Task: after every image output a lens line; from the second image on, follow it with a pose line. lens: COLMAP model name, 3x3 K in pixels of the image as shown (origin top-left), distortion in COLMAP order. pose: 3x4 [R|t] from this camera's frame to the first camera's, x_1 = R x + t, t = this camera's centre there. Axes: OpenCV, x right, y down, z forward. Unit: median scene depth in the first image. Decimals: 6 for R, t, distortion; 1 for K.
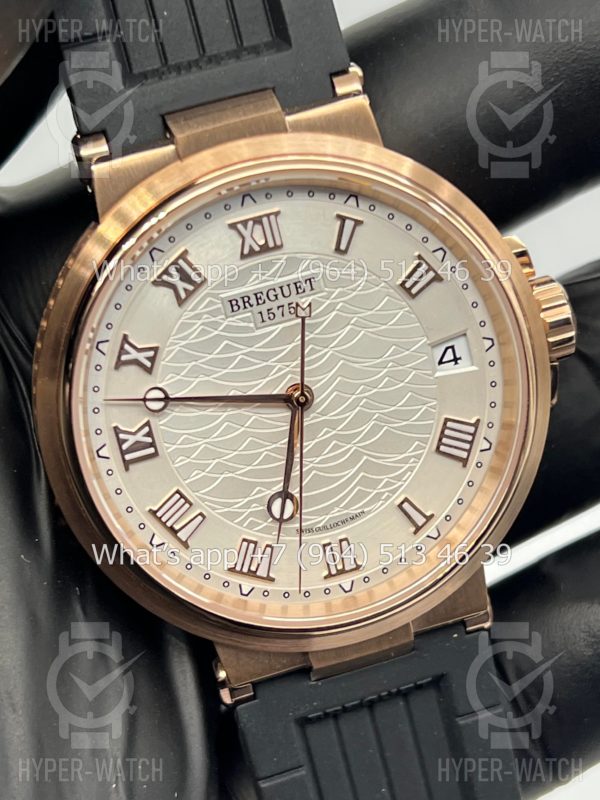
lens RADIAL K [[1881.4, 0, 296.8], [0, 1881.4, 404.4], [0, 0, 1]] dist [0.069788, 0.000000]
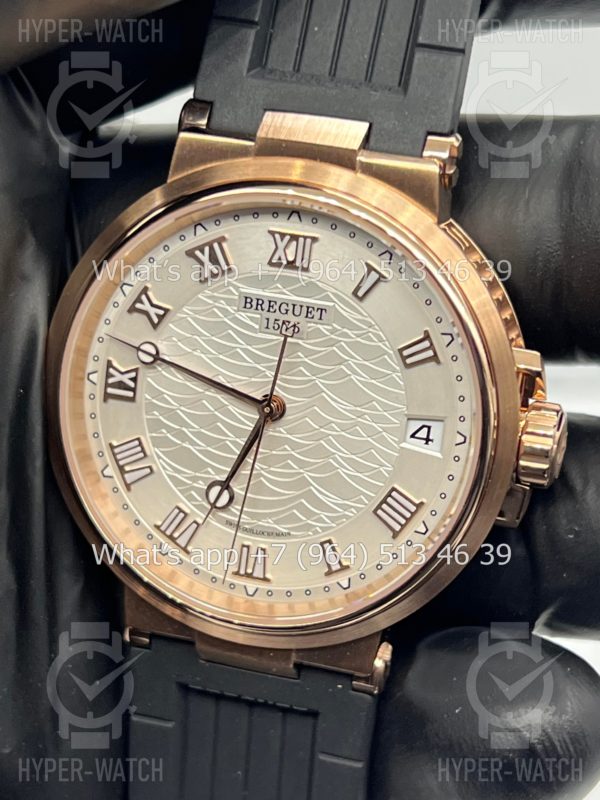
lens RADIAL K [[1881.4, 0, 312.3], [0, 1881.4, 415.1], [0, 0, 1]] dist [0.069788, 0.000000]
pose [[0.840254, 0.420122, -0.342741, 0.385101], [-0.406500, 0.906444, 0.114530, -0.130566], [0.358792, 0.043090, 0.932423, 0.024289]]
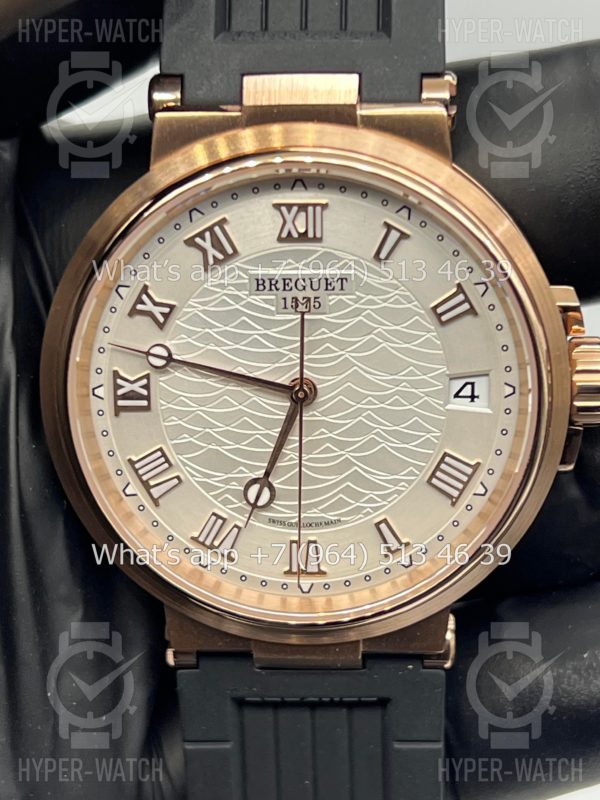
lens RADIAL K [[1881.4, 0, 298.6], [0, 1881.4, 400.6], [0, 0, 1]] dist [0.069788, 0.000000]
pose [[0.944007, 0.273643, -0.184311, 0.182787], [-0.261991, 0.961290, 0.085339, -0.082991], [0.200529, -0.032273, 0.979156, 0.035145]]
